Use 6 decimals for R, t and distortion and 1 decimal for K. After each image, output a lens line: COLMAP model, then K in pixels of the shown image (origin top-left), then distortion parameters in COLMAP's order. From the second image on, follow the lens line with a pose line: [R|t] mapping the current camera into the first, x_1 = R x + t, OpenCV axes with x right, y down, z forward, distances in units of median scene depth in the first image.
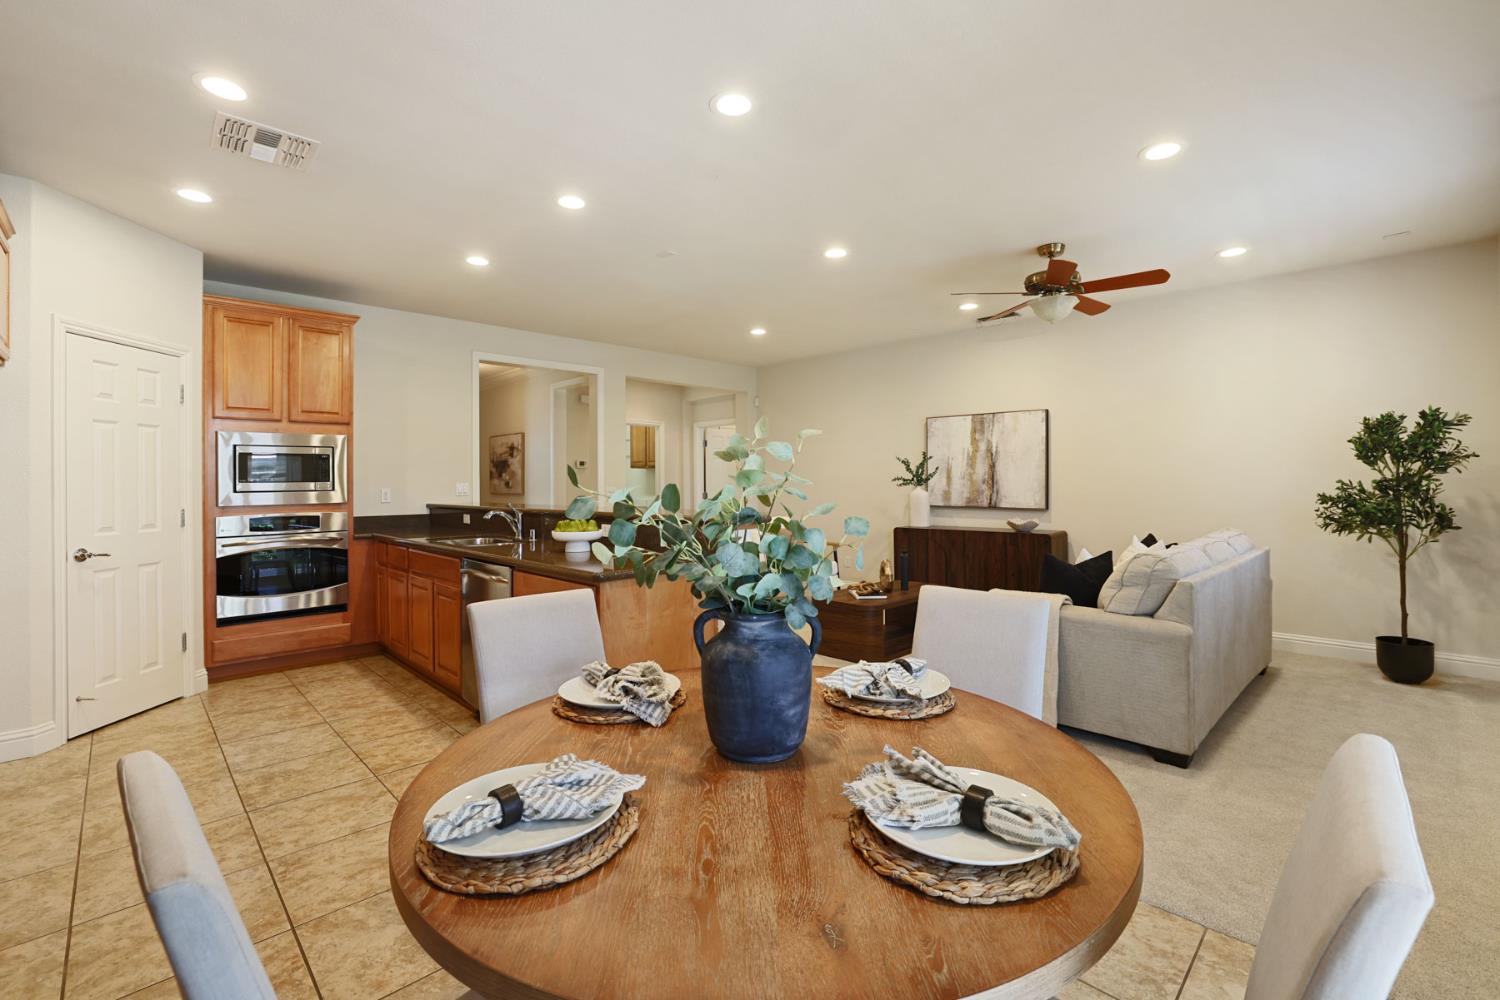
lens RADIAL K [[655.6, 0, 745.6], [0, 655.6, 476.7], [0, 0, 1]] dist [-0.044268, 0.016155]
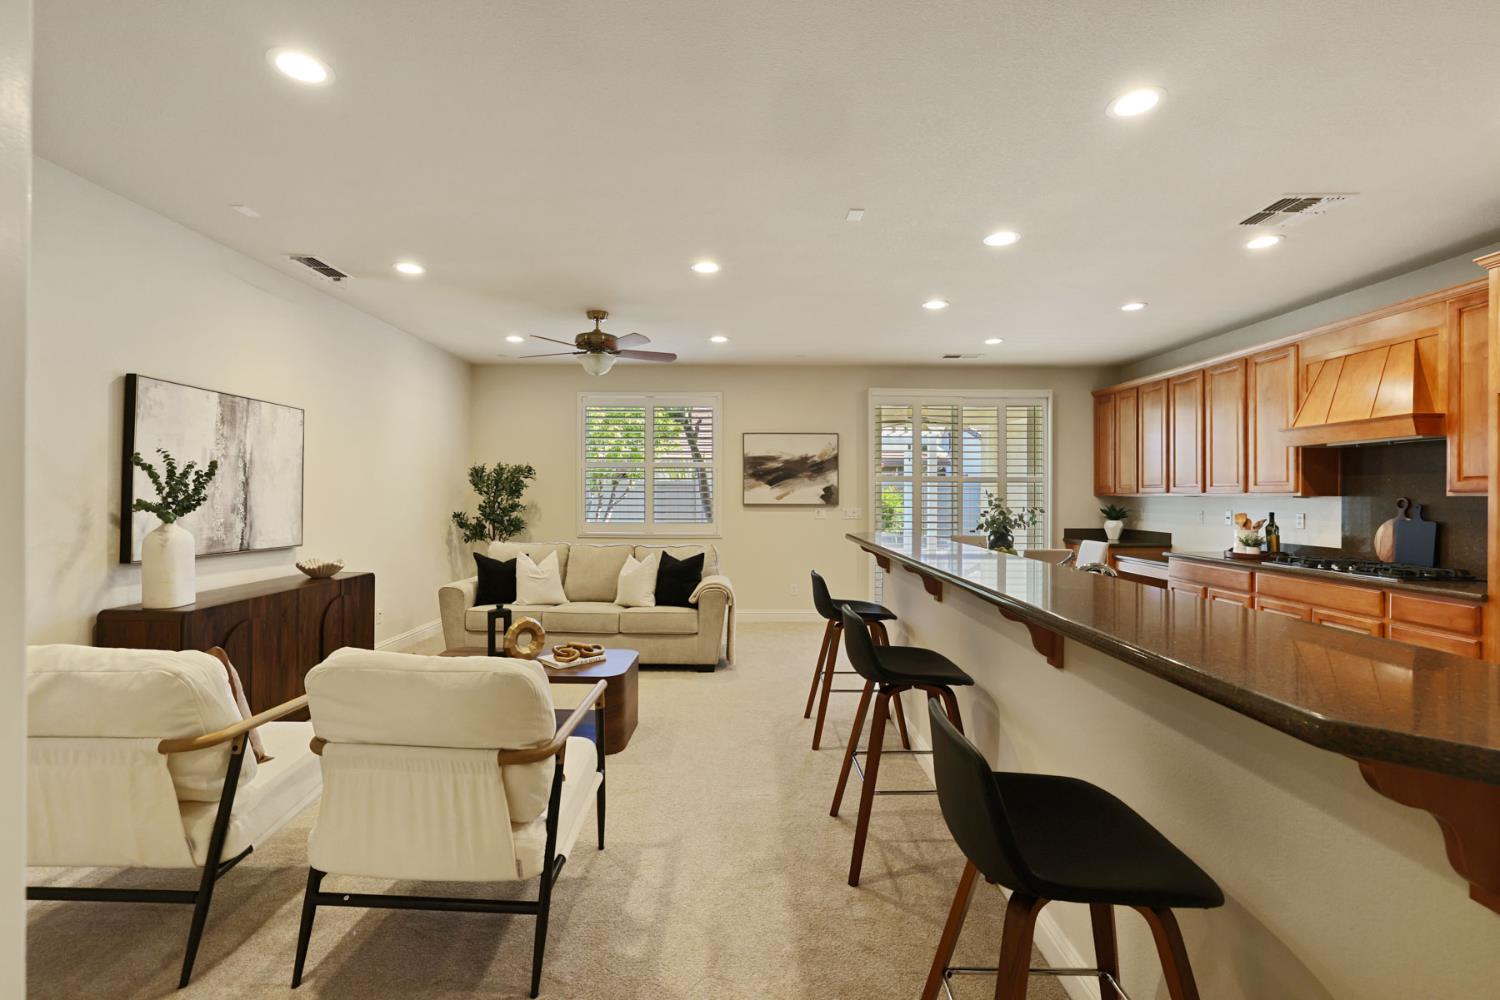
lens RADIAL K [[653.5, 0, 748.5], [0, 653.5, 495.1], [0, 0, 1]] dist [-0.047165, 0.017843]
pose [[-0.715904, 0.005093, 0.698181, -0.514883], [-0.005227, 0.999906, -0.012653, -0.000315], [-0.698180, -0.012707, -0.715810, 1.491620]]
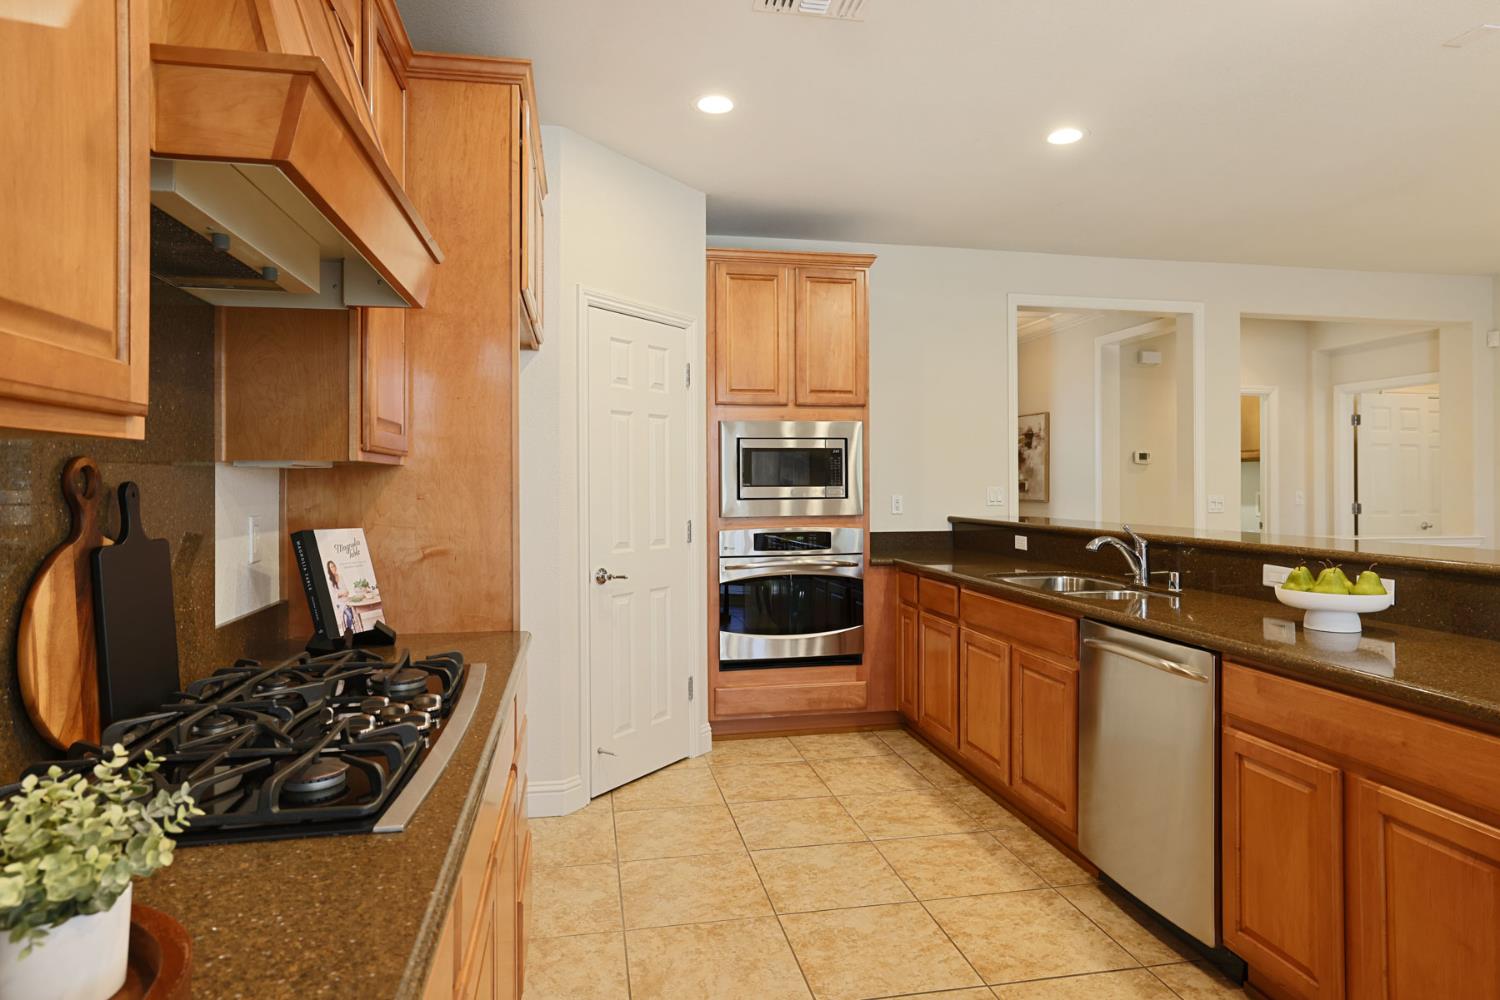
lens RADIAL K [[852.1, 0, 747.5], [0, 852.1, 478.1], [0, 0, 1]] dist [-0.005867, 0.000467]
pose [[0.834342, 0.004457, -0.551228, -0.201218], [-0.000535, 0.999973, 0.007277, -0.007829], [0.551246, -0.005776, 0.834323, 0.134094]]
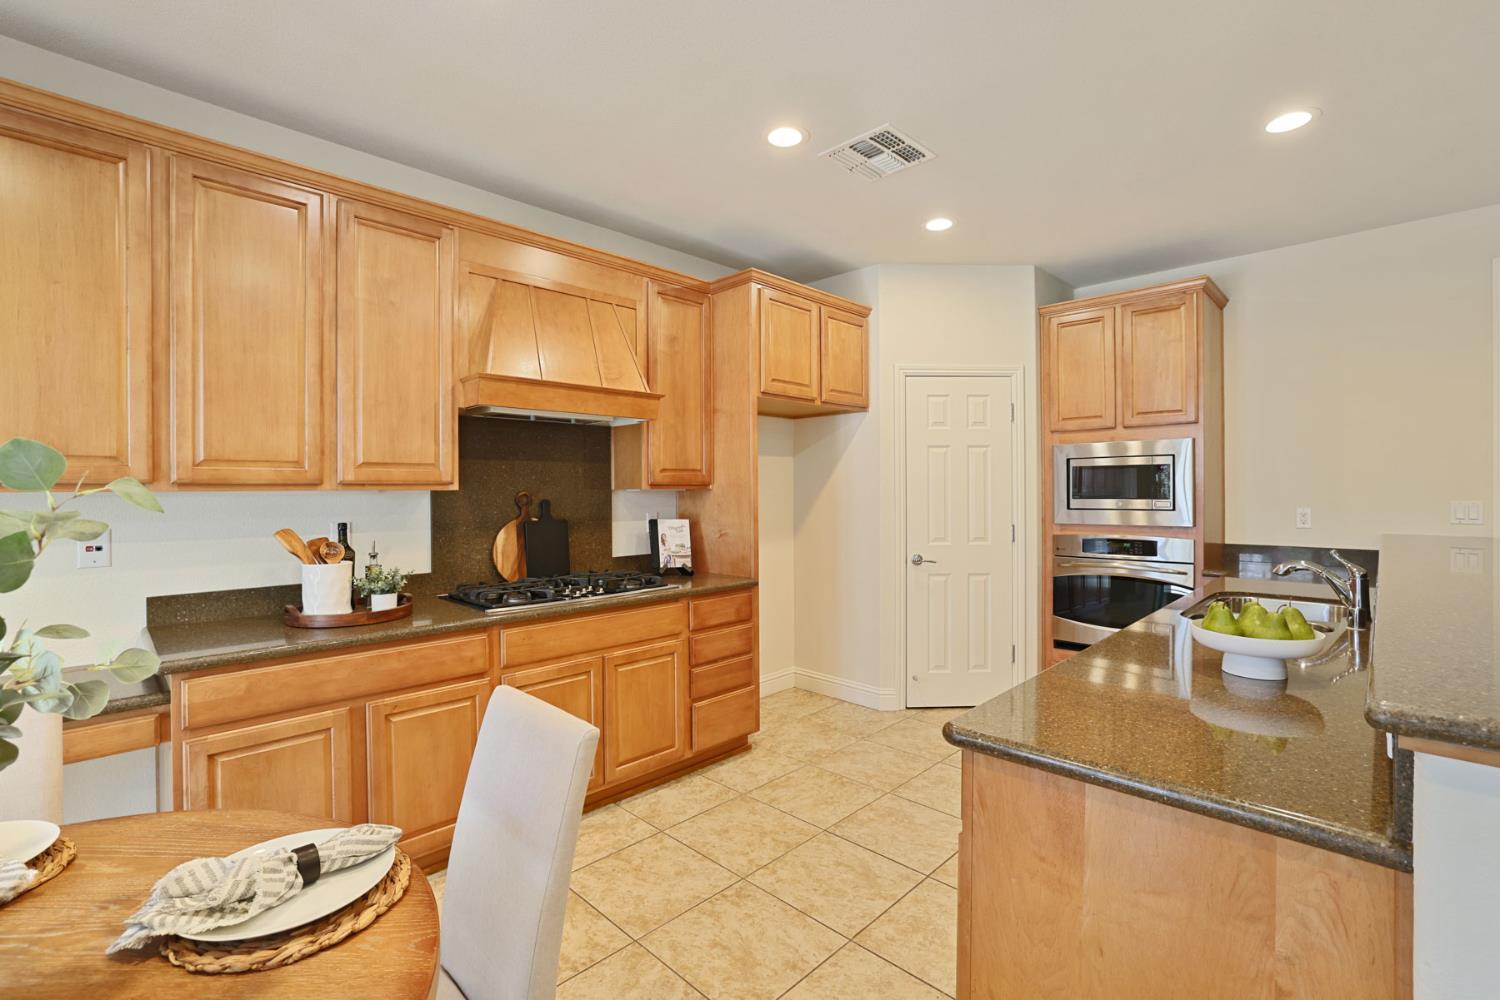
lens RADIAL K [[663.6, 0, 747.5], [0, 663.6, 493.4], [0, 0, 1]] dist [-0.049739, 0.017830]
pose [[0.013756, 0.013796, -0.999810, 0.142222], [0.013676, 0.999809, 0.013984, -0.017019], [0.999812, -0.013866, 0.013564, 0.474375]]
